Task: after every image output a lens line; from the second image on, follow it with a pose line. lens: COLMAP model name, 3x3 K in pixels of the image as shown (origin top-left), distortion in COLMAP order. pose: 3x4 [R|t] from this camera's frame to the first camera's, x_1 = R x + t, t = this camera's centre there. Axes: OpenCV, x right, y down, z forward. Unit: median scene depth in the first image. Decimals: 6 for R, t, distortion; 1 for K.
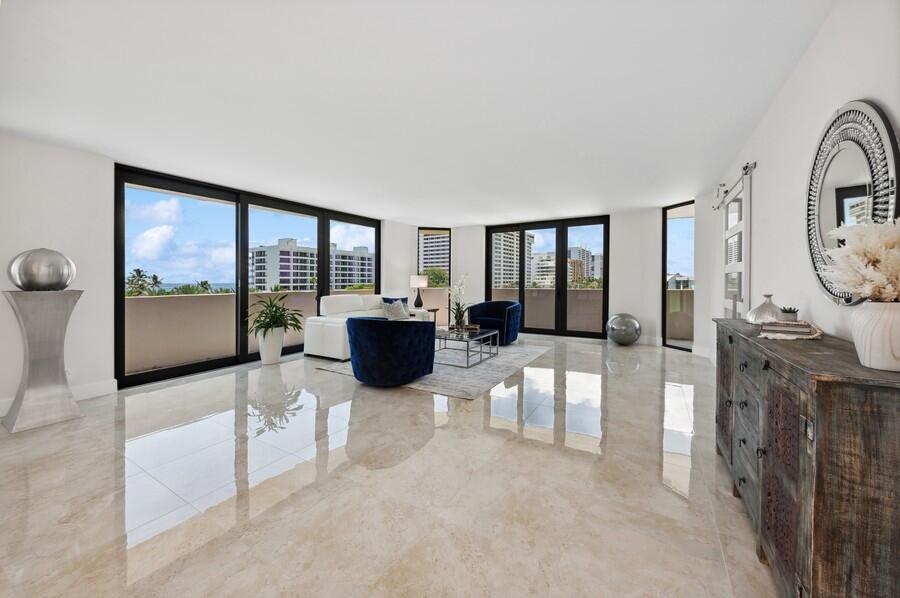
lens RADIAL K [[330.5, 0, 460.8], [0, 330.5, 283.4], [0, 0, 1]] dist [0.000390, -0.000157]
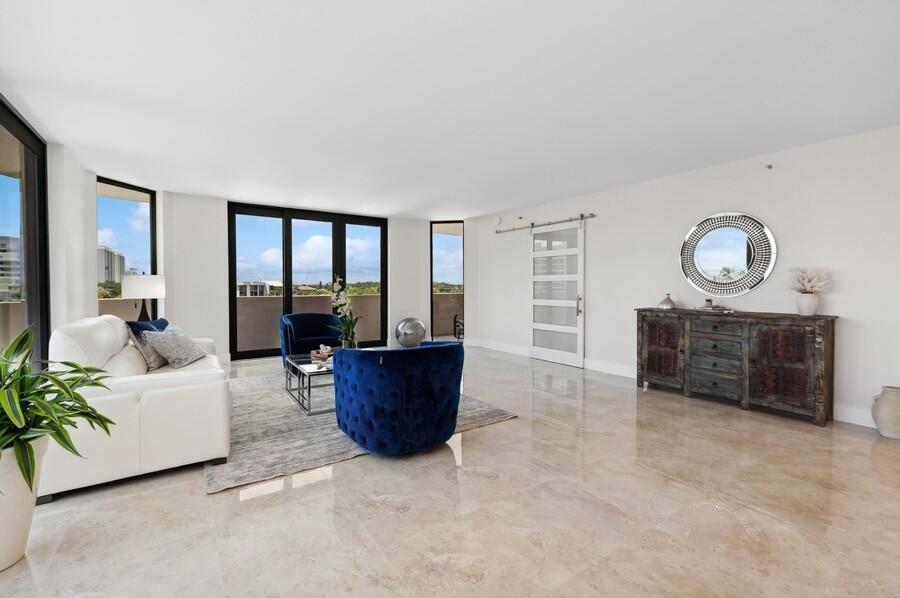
lens RADIAL K [[374.6, 0, 450.0], [0, 374.6, 299.0], [0, 0, 1]] dist [-0.000298, -0.000250]
pose [[0.456203, -0.027068, 0.889464, -0.457232], [0.004390, 0.999594, 0.028168, -0.000653], [-0.889865, -0.008946, 0.456137, 0.329930]]
